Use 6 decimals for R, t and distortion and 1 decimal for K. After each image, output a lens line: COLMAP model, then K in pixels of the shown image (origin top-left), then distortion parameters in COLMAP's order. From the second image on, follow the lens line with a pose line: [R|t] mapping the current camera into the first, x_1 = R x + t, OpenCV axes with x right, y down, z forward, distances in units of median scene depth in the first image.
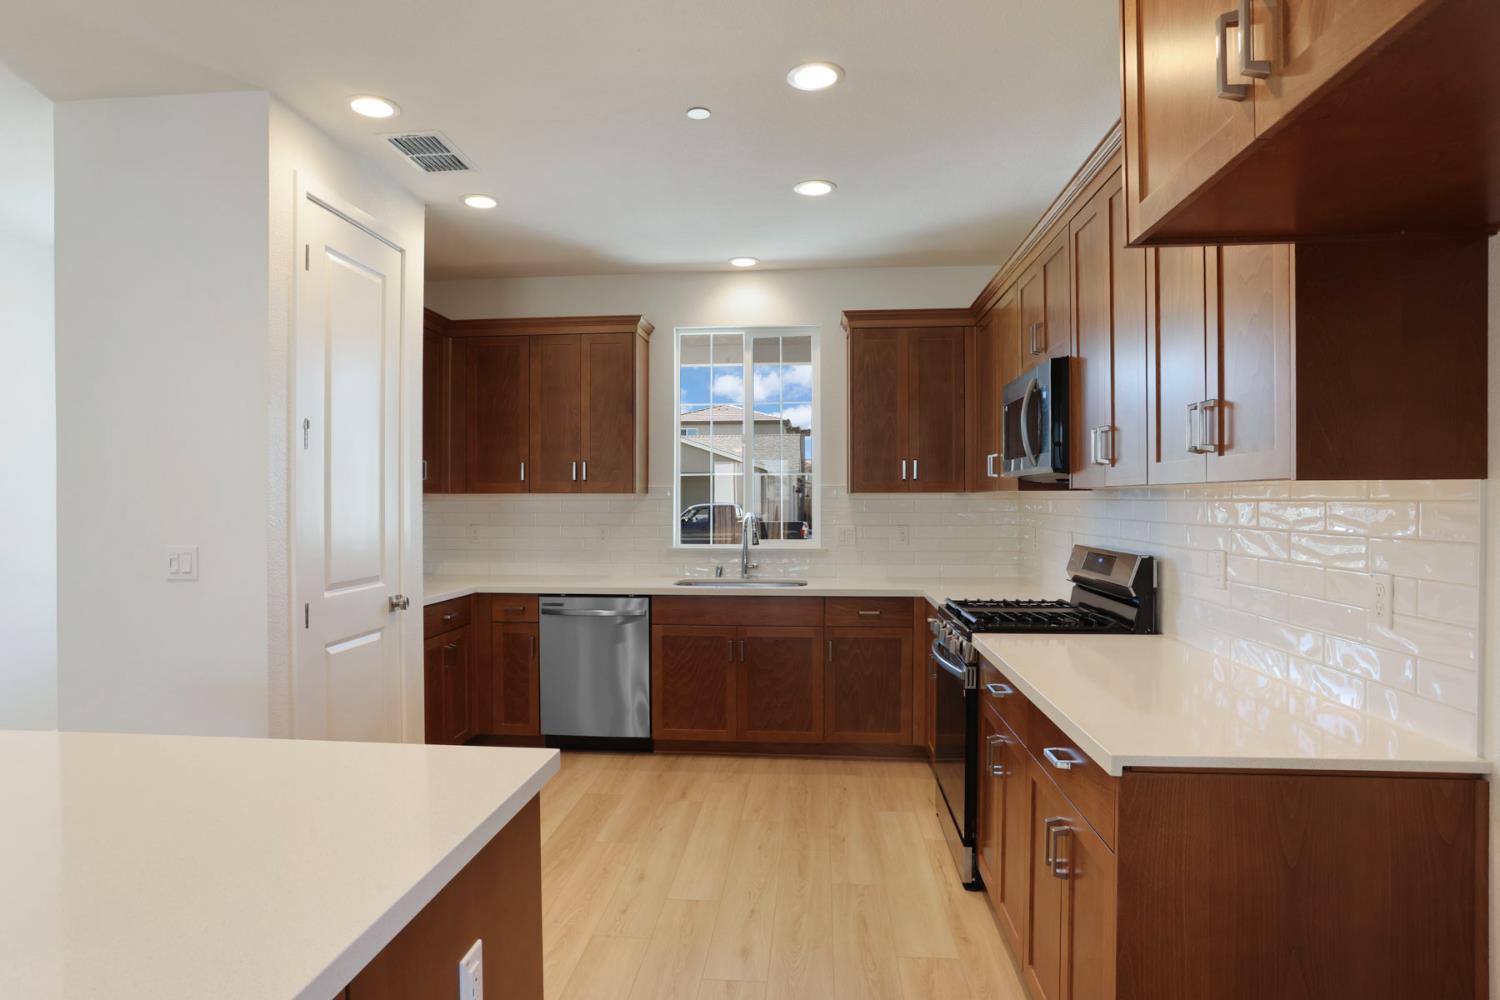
lens RADIAL K [[857.4, 0, 747.9], [0, 857.4, 502.0], [0, 0, 1]] dist [-0.008289, -0.000491]
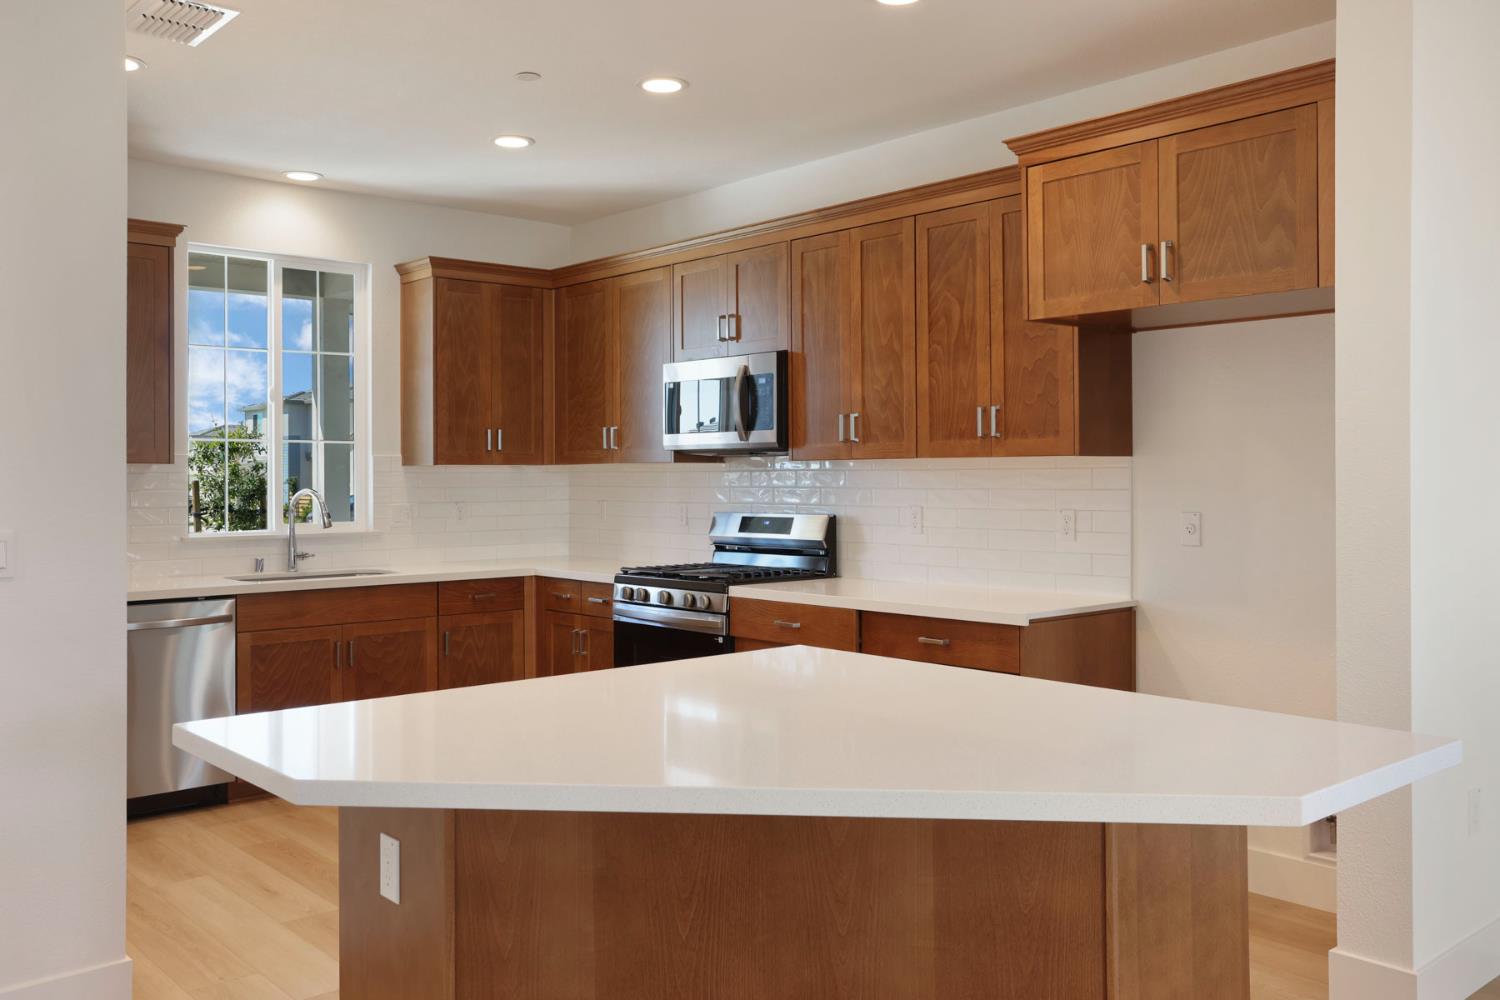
lens RADIAL K [[1259.6, 0, 743.5], [0, 1259.6, 489.7], [0, 0, 1]] dist [-0.009846, 0.001334]
pose [[0.693193, -0.009158, 0.720694, -0.615263], [0.005386, 0.999957, 0.007527, 0.007298], [-0.720732, -0.001336, 0.693213, -0.121279]]
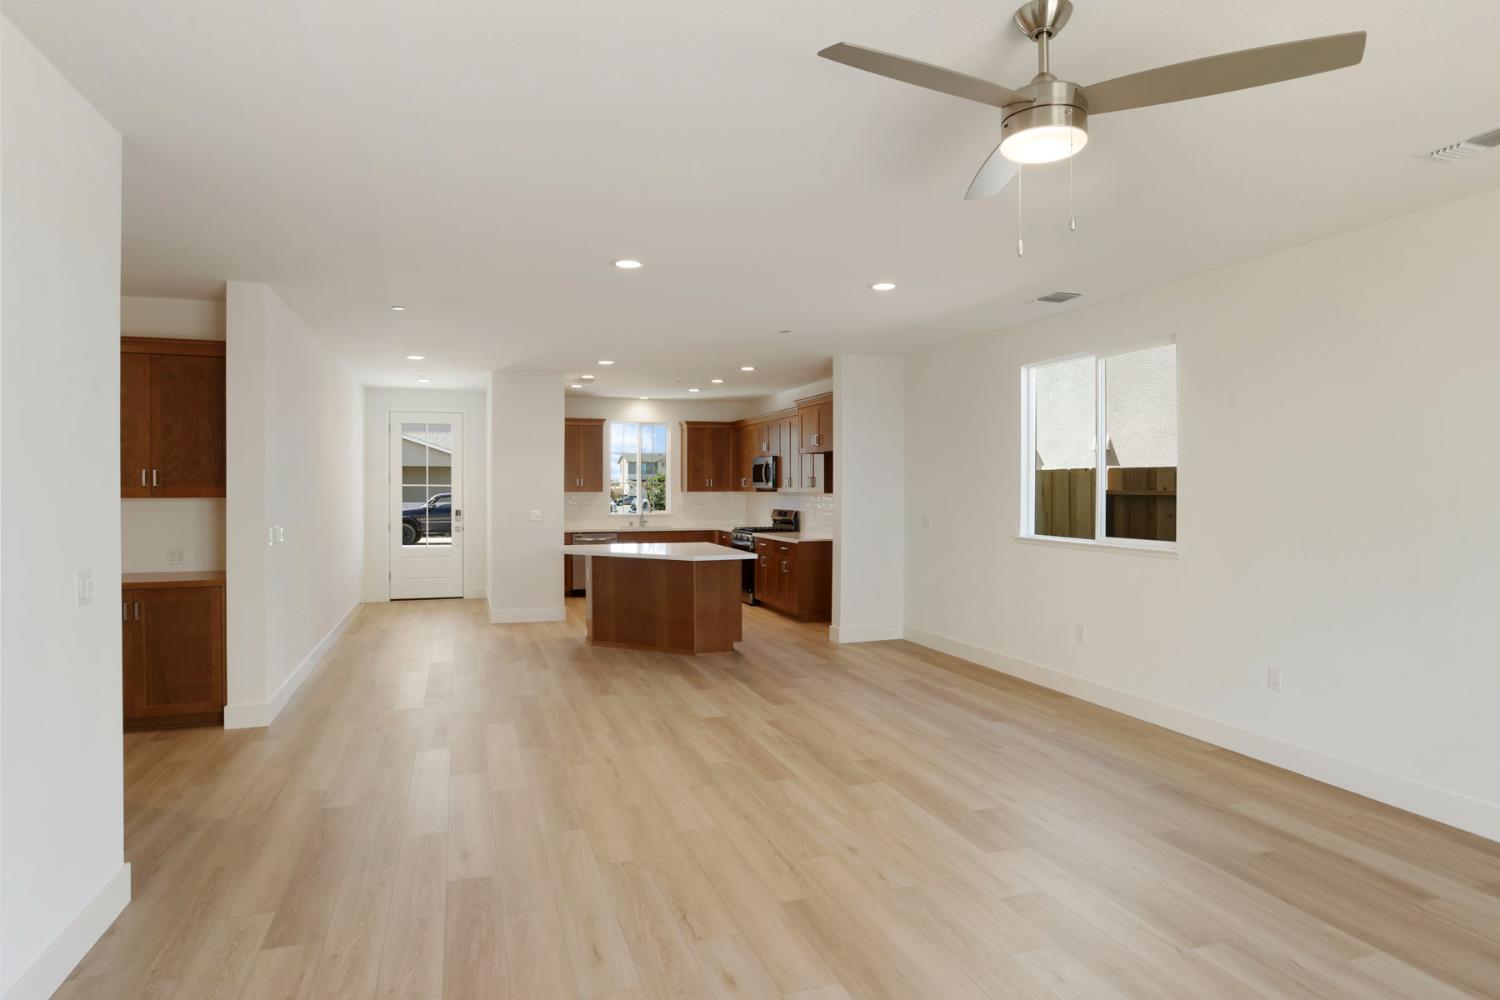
lens RADIAL K [[799.9, 0, 751.2], [0, 799.9, 493.9], [0, 0, 1]] dist [-0.037749, 0.015235]
pose [[0.912247, -0.004137, 0.409619, -0.721458], [0.000916, 0.999967, 0.008059, -0.023627], [-0.409639, -0.006977, 0.912221, -1.327151]]
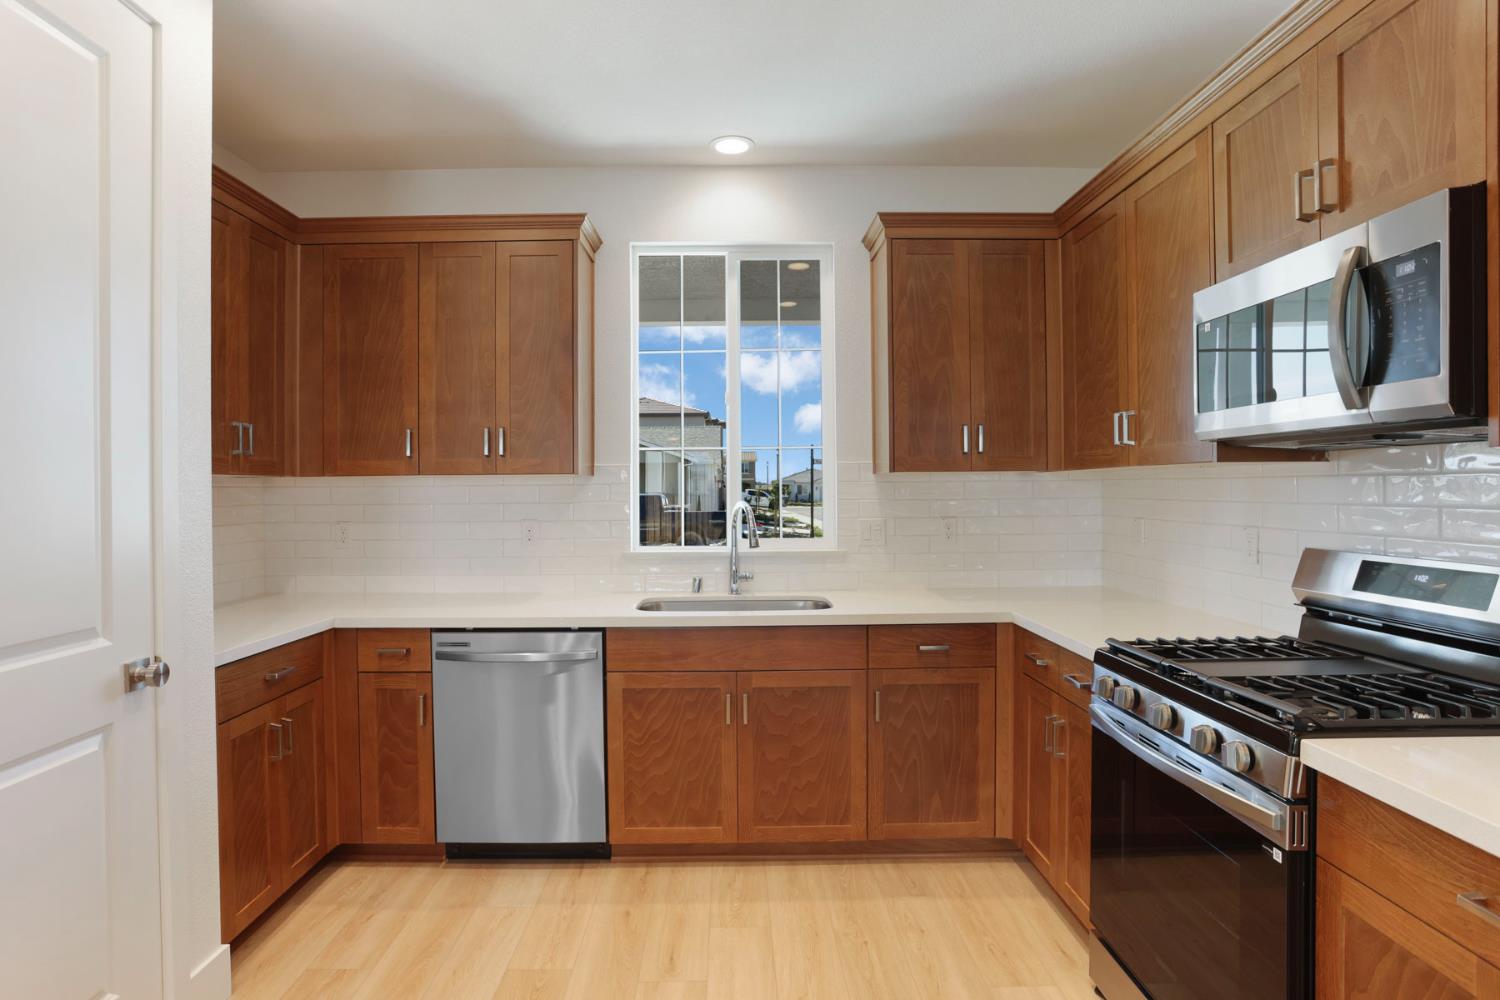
lens RADIAL K [[799.9, 0, 744.8], [0, 799.9, 493.1], [0, 0, 1]] dist [-0.037749, 0.015235]
pose [[0.994967, -0.006699, 0.099979, -0.067299], [0.006624, 0.999977, 0.001087, 0.005378], [-0.099984, -0.000419, 0.994989, 0.378974]]
